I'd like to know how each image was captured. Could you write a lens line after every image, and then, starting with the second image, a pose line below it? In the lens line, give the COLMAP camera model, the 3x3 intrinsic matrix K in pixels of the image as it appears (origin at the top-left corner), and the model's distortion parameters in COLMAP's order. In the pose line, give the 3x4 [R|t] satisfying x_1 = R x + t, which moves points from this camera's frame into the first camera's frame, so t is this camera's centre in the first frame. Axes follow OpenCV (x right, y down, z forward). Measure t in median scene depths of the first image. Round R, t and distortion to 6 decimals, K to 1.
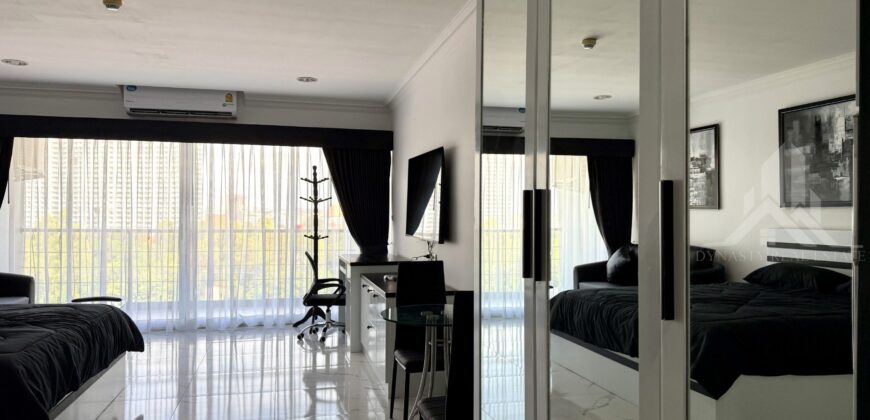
lens RADIAL K [[553.4, 0, 435.0], [0, 553.4, 210.0], [0, 0, 1]] dist [0.004478, -0.001510]
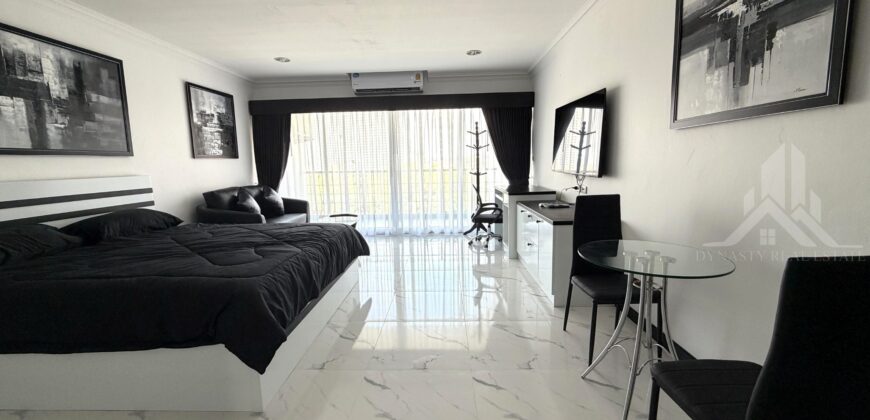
lens RADIAL K [[346.6, 0, 432.3], [0, 346.6, 210.5], [0, 0, 1]] dist [-0.000248, 0.000118]
pose [[0.949866, 0.017908, -0.312143, -0.051794], [0.030897, 0.988095, 0.150709, 0.005403], [0.311126, -0.152798, 0.938005, 0.125570]]
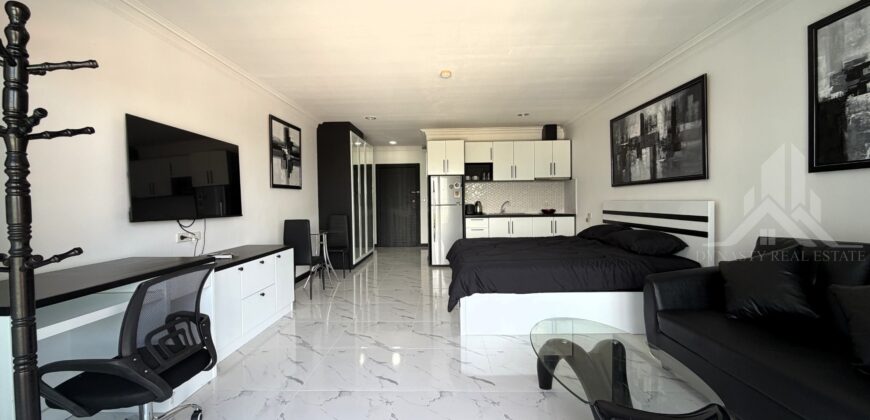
lens RADIAL K [[346.6, 0, 432.3], [0, 346.6, 210.5], [0, 0, 1]] dist [-0.000248, 0.000118]
pose [[-0.950214, 0.001623, 0.311595, -0.390343], [0.007477, 0.999817, 0.017594, 0.018446], [-0.311510, 0.019048, -0.950052, 0.916566]]
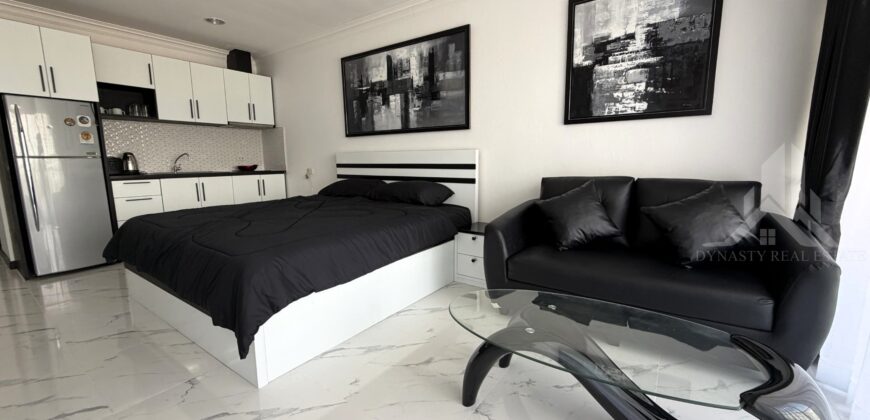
lens RADIAL K [[346.6, 0, 432.3], [0, 346.6, 210.5], [0, 0, 1]] dist [-0.000248, 0.000118]
pose [[-0.785707, 0.092713, -0.611612, -0.260821], [0.011608, 0.990740, 0.135273, 0.032667], [0.618490, 0.099185, -0.779507, 0.752453]]
